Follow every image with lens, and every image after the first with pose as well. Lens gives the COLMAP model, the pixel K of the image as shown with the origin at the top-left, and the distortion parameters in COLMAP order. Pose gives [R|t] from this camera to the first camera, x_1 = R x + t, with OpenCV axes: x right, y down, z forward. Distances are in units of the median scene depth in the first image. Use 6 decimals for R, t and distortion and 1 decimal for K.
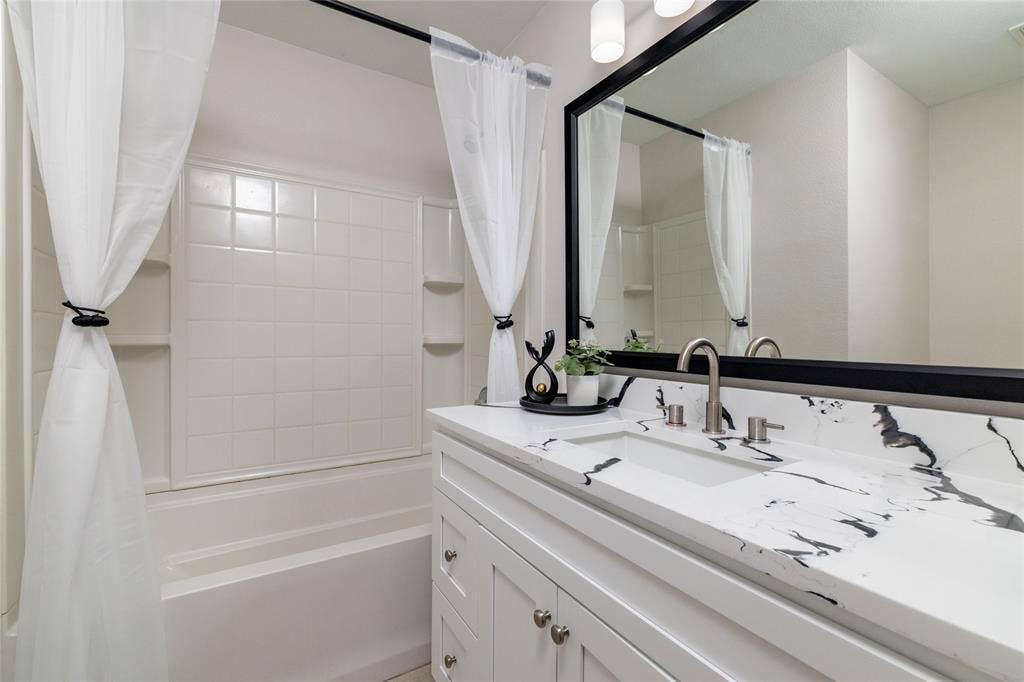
lens RADIAL K [[438.6, 0, 507.7], [0, 438.6, 336.1], [0, 0, 1]] dist [-0.002516, 0.000464]
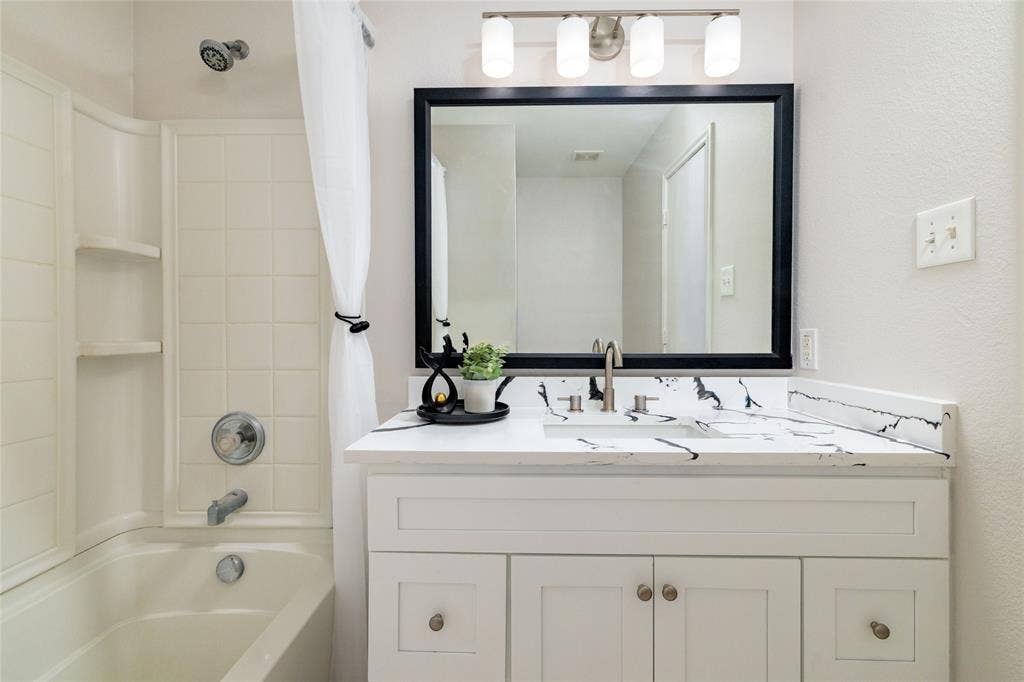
lens RADIAL K [[438.6, 0, 507.7], [0, 438.6, 336.1], [0, 0, 1]] dist [-0.002516, 0.000464]
pose [[0.538819, -0.014677, 0.842293, -0.855316], [0.004890, 0.999886, 0.014294, -0.032597], [-0.842407, -0.003583, 0.538830, 0.548619]]
